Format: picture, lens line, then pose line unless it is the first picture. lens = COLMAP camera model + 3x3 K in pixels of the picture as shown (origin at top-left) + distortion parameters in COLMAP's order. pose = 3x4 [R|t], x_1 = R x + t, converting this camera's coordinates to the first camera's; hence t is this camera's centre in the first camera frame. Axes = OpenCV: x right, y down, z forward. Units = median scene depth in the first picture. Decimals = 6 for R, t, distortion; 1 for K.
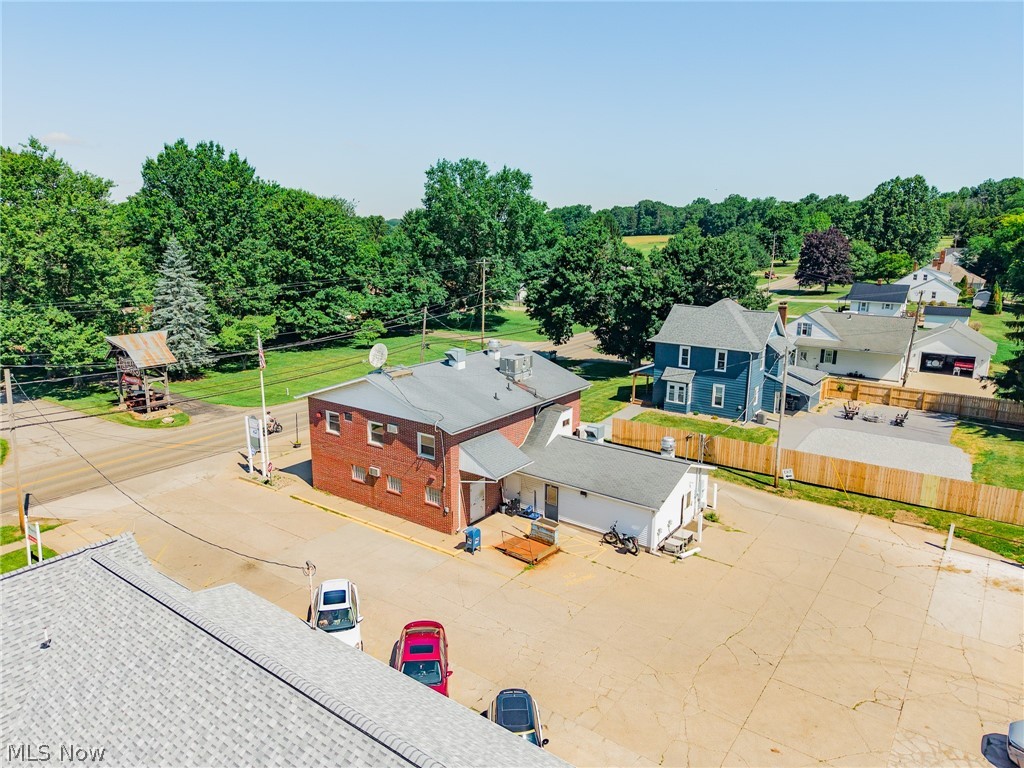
lens RADIAL K [[683.3, 0, 509.7], [0, 683.3, 387.1], [0, 0, 1]] dist [0.041376, -0.043024]
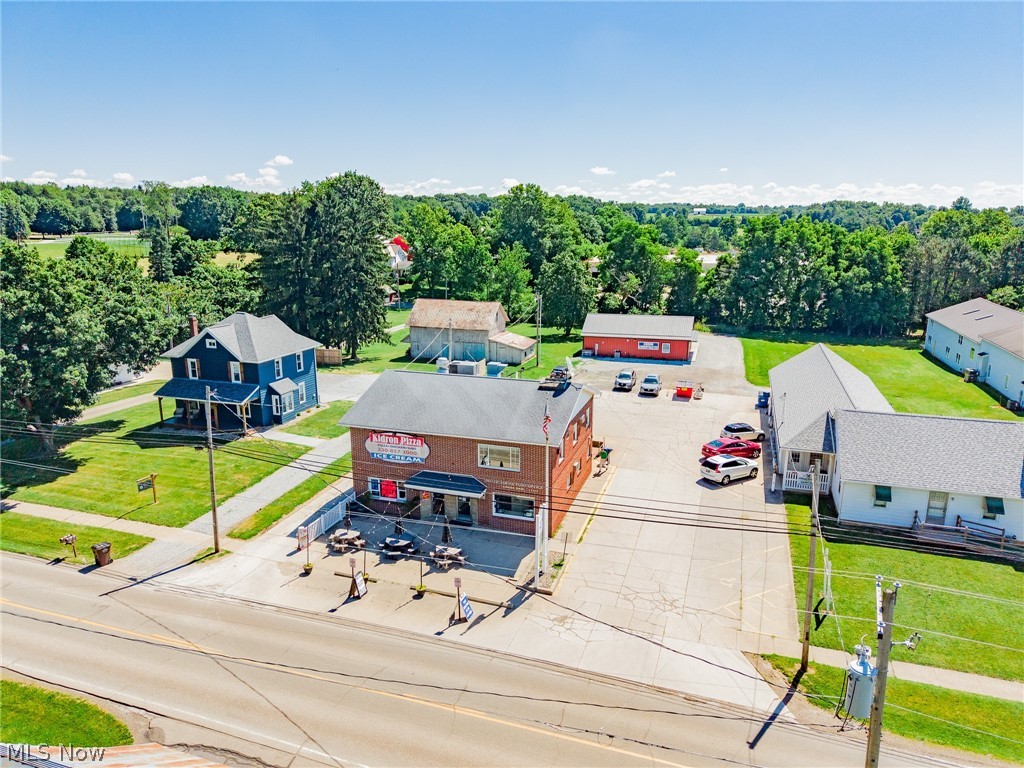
lens RADIAL K [[683.3, 0, 509.7], [0, 683.3, 387.1], [0, 0, 1]] dist [0.041376, -0.043024]
pose [[-0.312748, -0.226269, 0.922492, -0.829759], [0.215045, 0.929125, 0.300802, -0.257480], [-0.925172, 0.292453, -0.241924, 0.929666]]
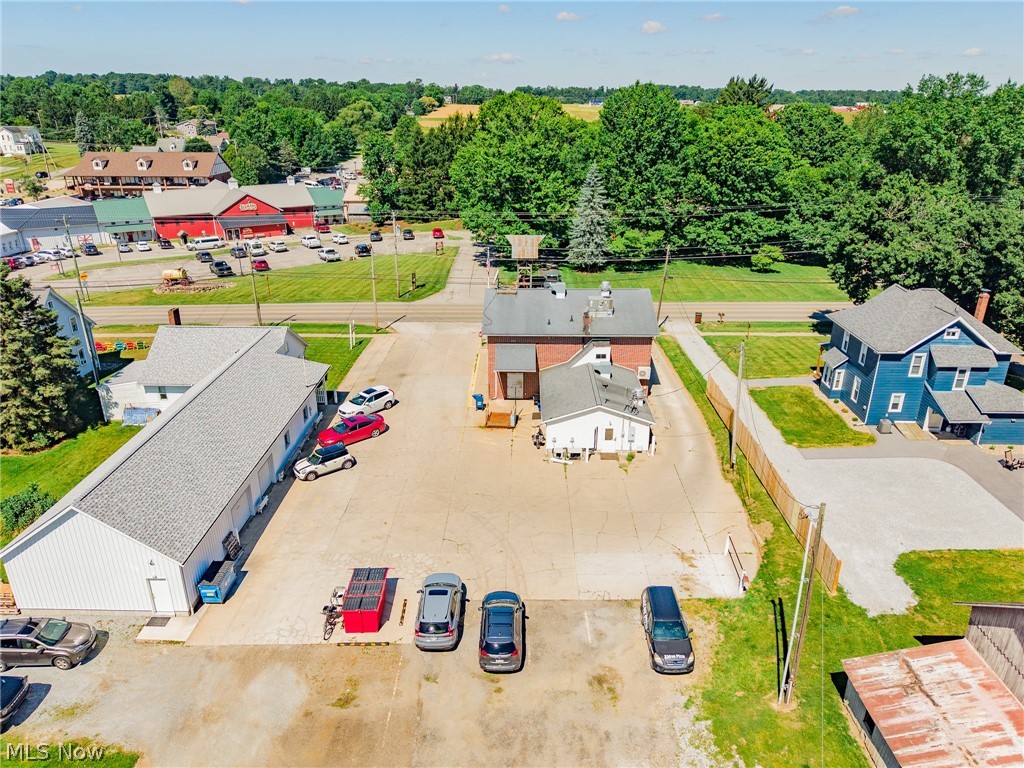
lens RADIAL K [[698.6, 0, 512.0], [0, 698.6, 384.0], [0, 0, 1]] dist [0.043986, -0.041701]
pose [[0.584290, 0.302665, -0.752993, 0.729380], [-0.184692, 0.953096, 0.239783, -0.134690], [0.790249, -0.001031, 0.612785, 0.040743]]
